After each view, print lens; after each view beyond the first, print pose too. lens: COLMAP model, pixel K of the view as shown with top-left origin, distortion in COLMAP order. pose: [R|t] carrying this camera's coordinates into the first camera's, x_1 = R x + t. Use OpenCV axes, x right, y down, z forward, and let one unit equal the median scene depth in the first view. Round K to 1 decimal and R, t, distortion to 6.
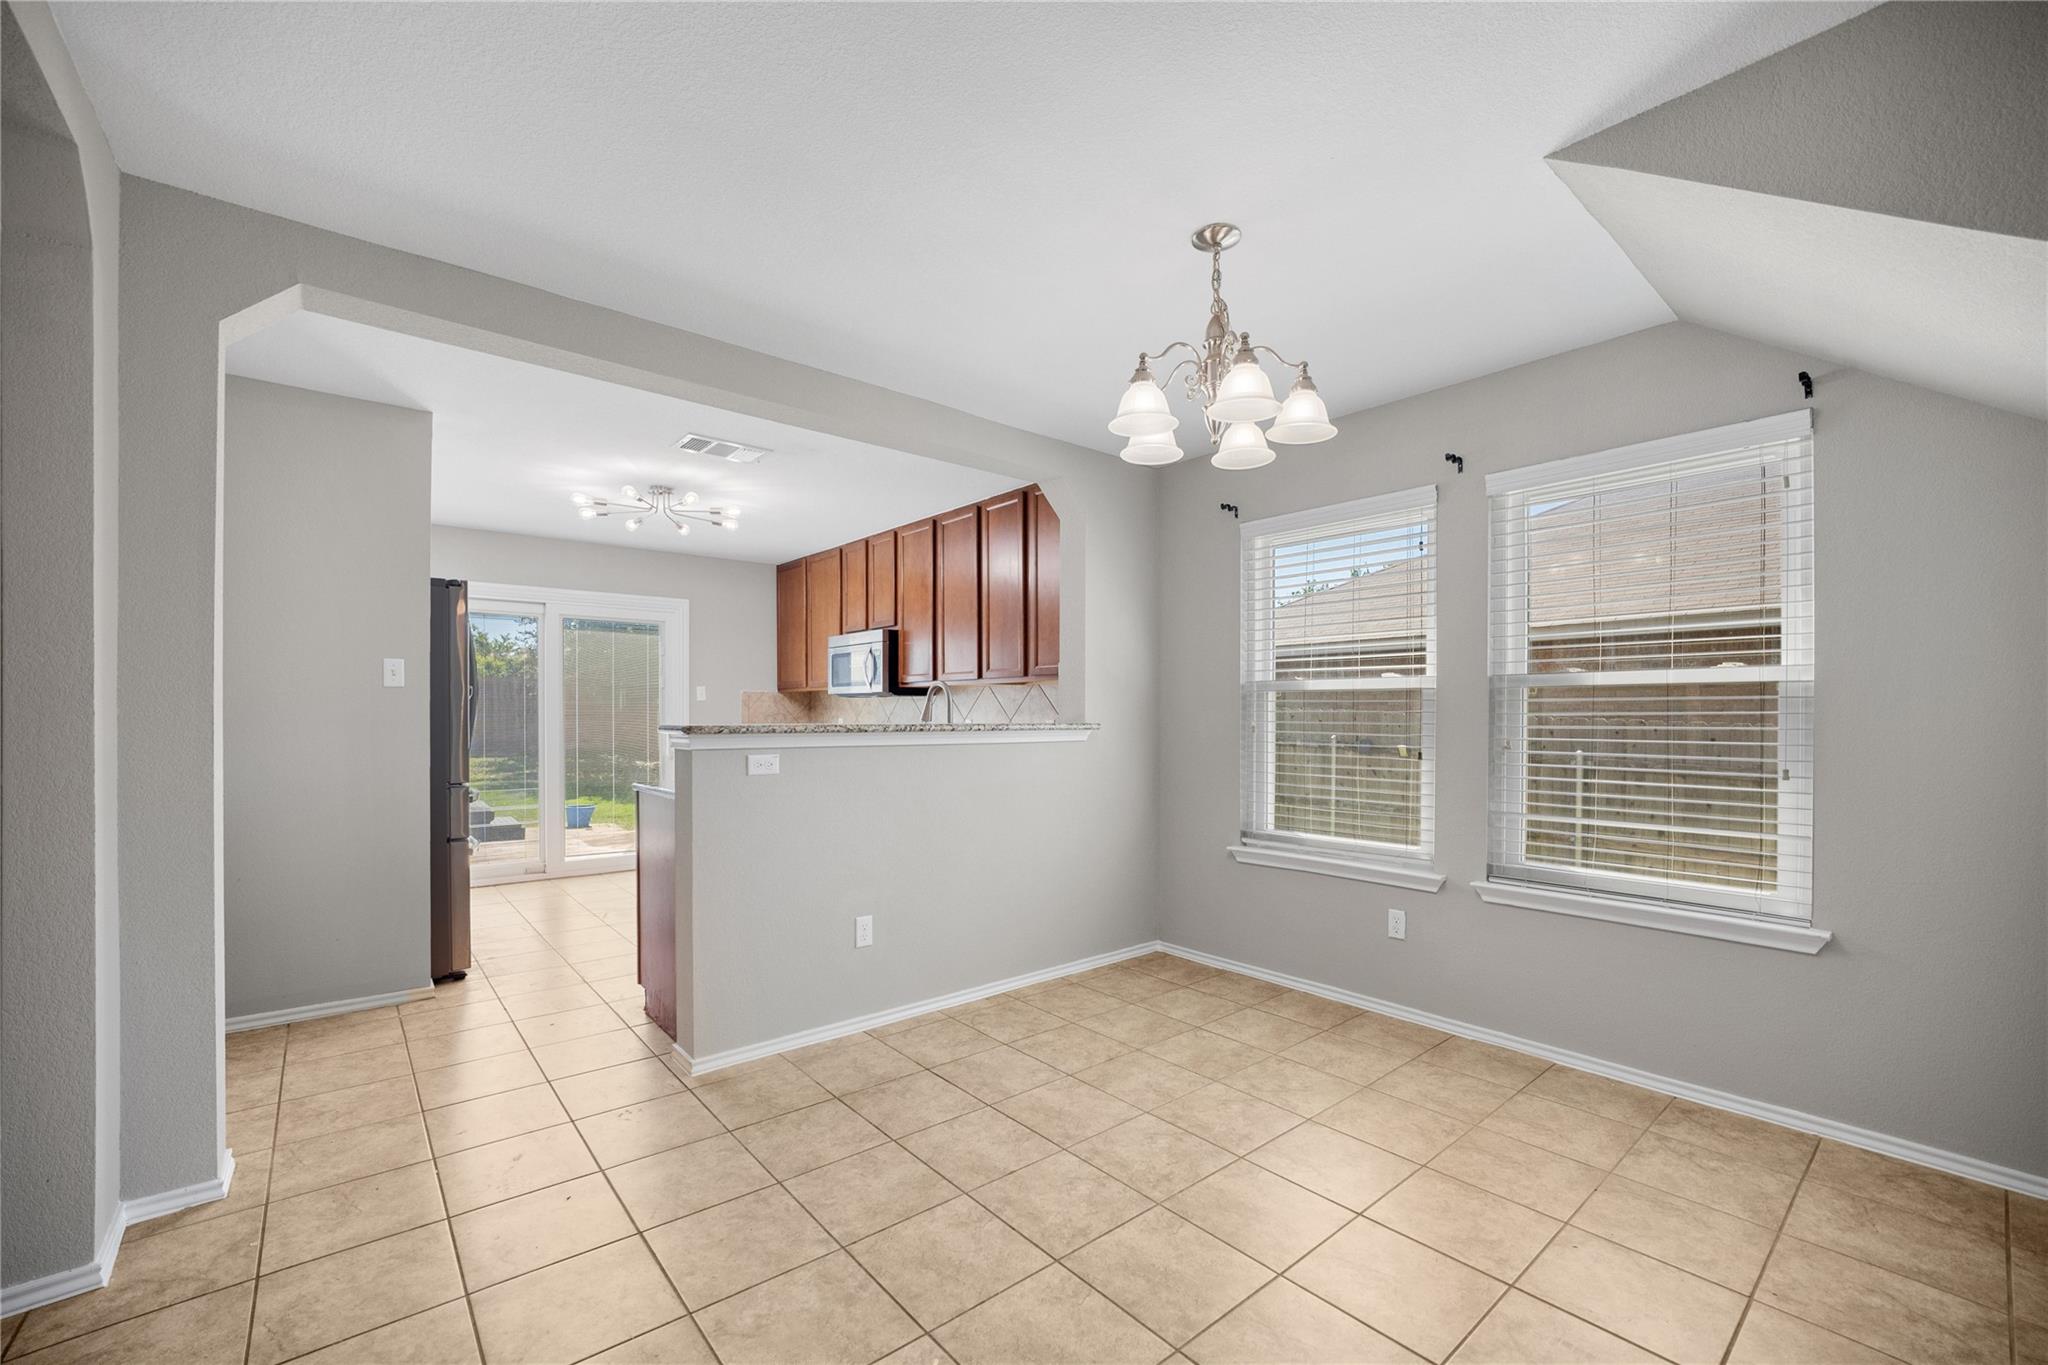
lens RADIAL K [[829.5, 0, 1019.1], [0, 829.5, 720.6], [0, 0, 1]] dist [-0.018077, 0.000751]
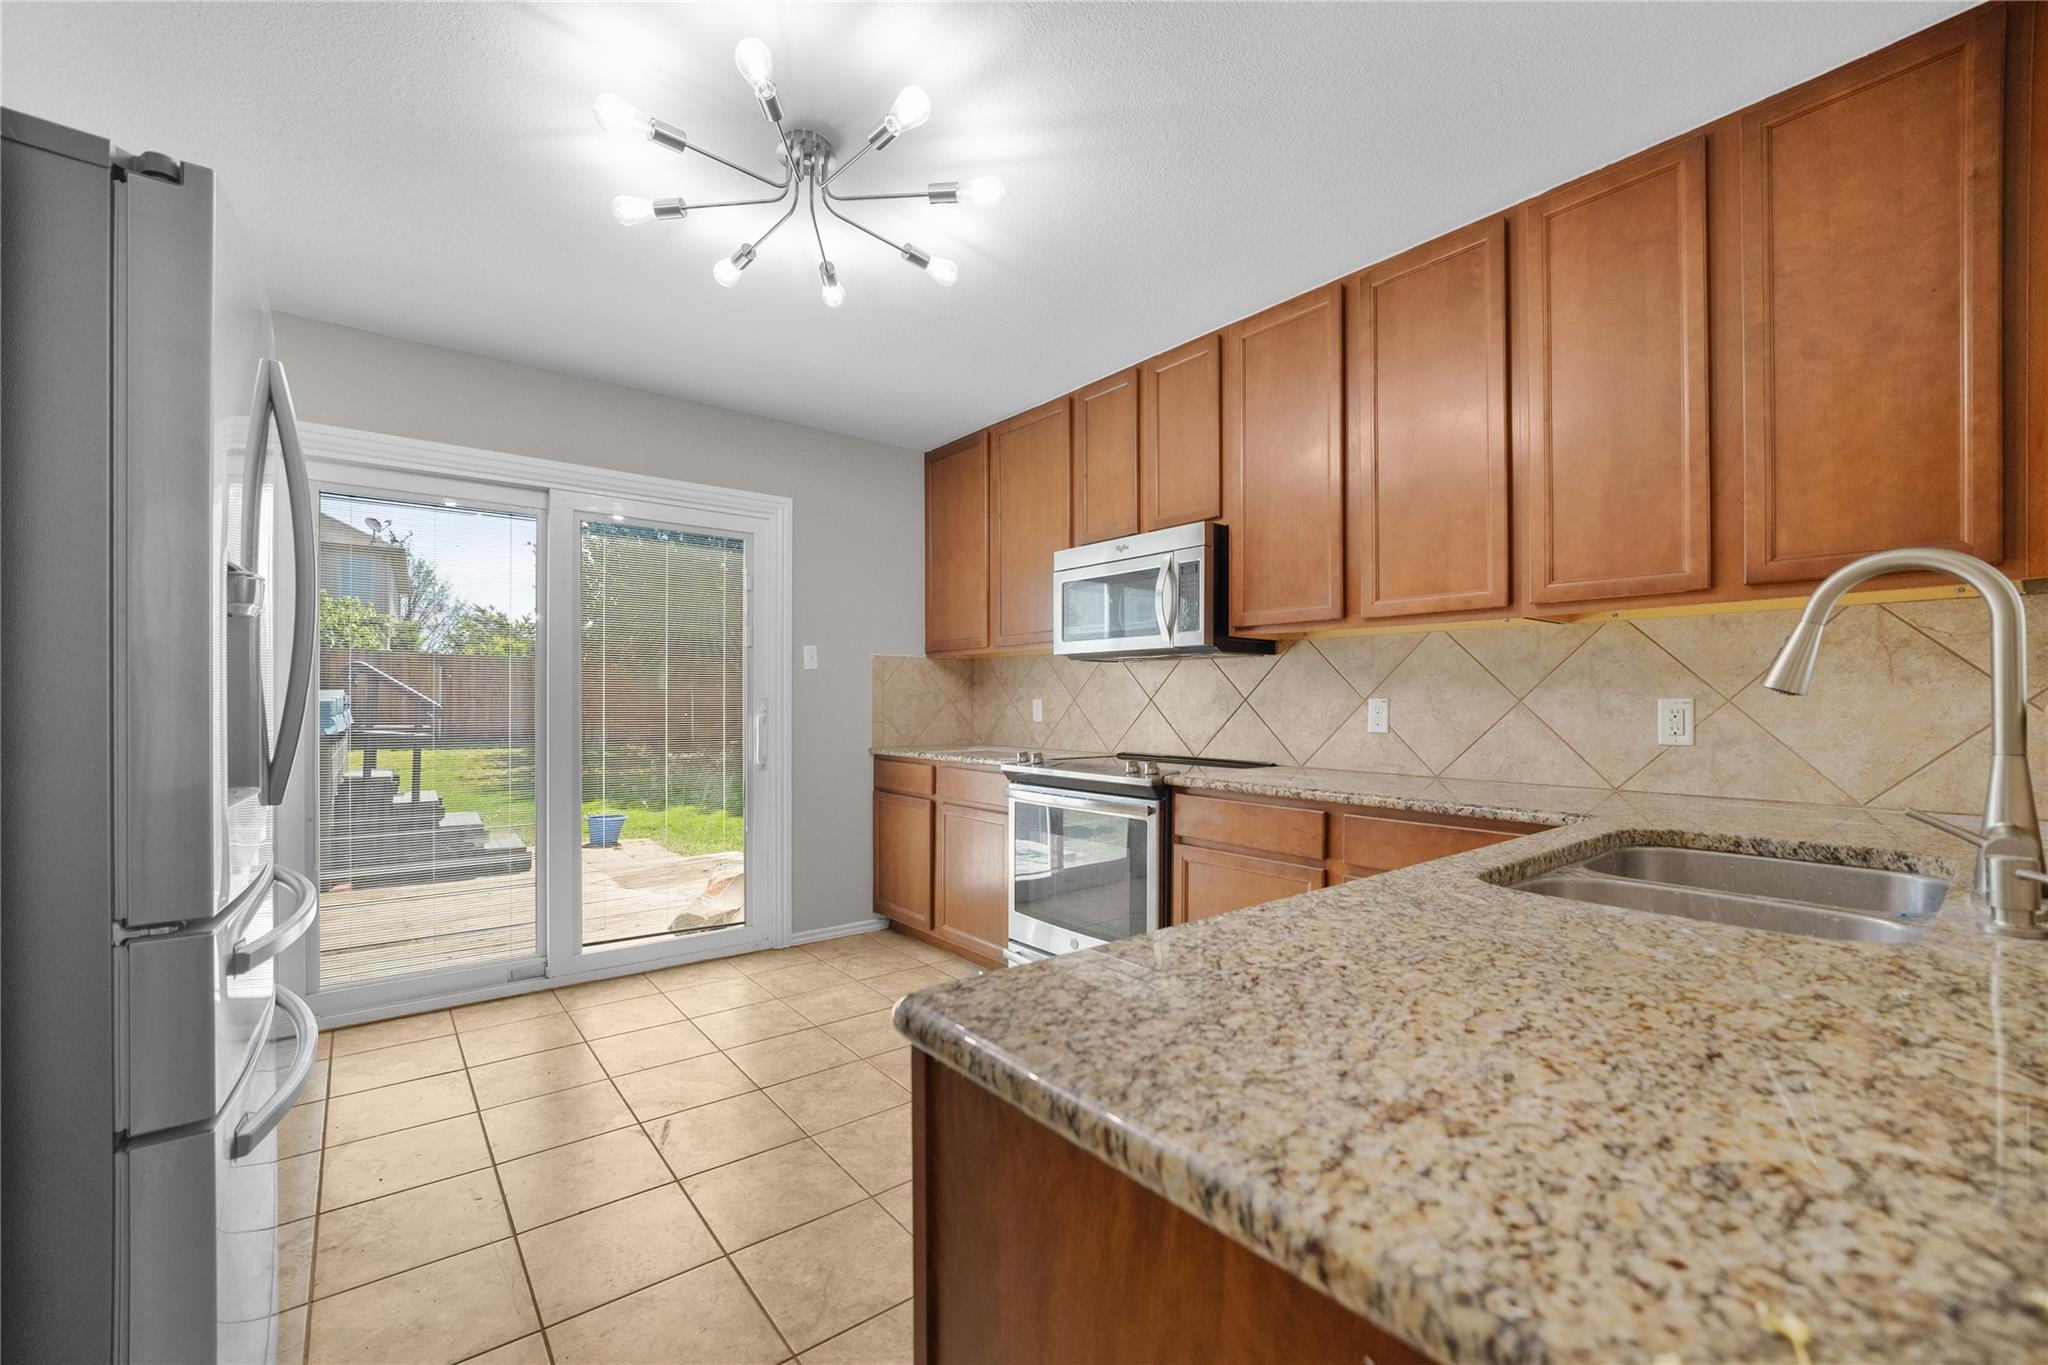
lens RADIAL K [[829.5, 0, 1020.0], [0, 829.5, 701.6], [0, 0, 1]] dist [-0.018077, 0.000751]
pose [[0.999718, 0.002730, -0.023578, -0.229553], [-0.002933, 0.999959, -0.008545, 0.004103], [0.023554, 0.008611, 0.999685, 0.426838]]
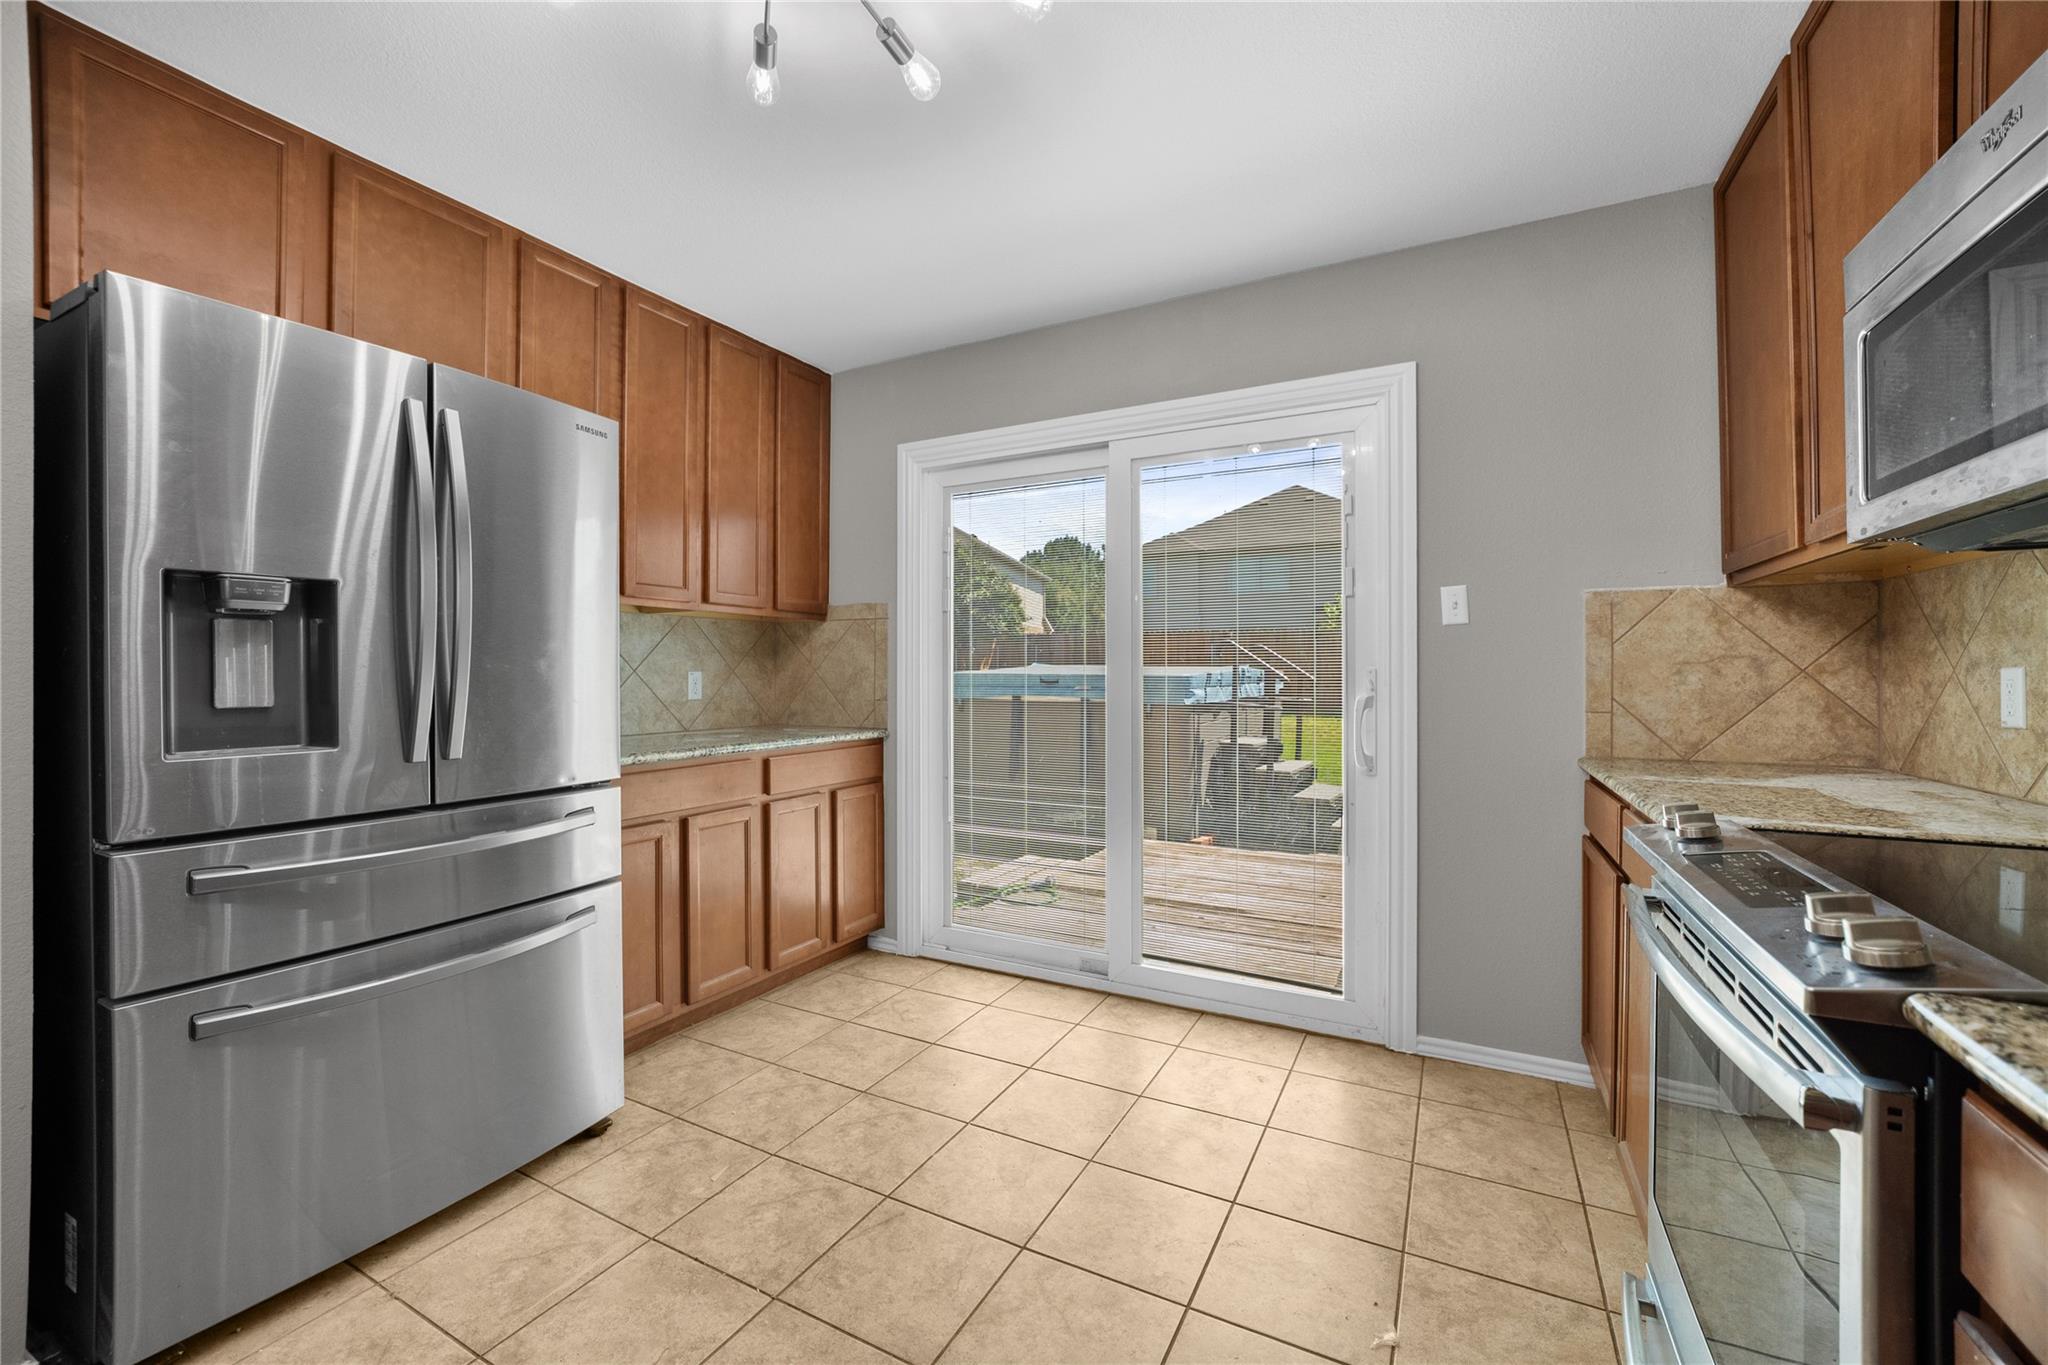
lens RADIAL K [[829.5, 0, 1027.6], [0, 829.5, 670.5], [0, 0, 1]] dist [-0.018077, 0.000751]
pose [[0.372325, -0.004813, -0.928090, -0.115780], [-0.006469, 0.999949, -0.007781, 0.001176], [0.928080, 0.008901, 0.372274, 0.714161]]
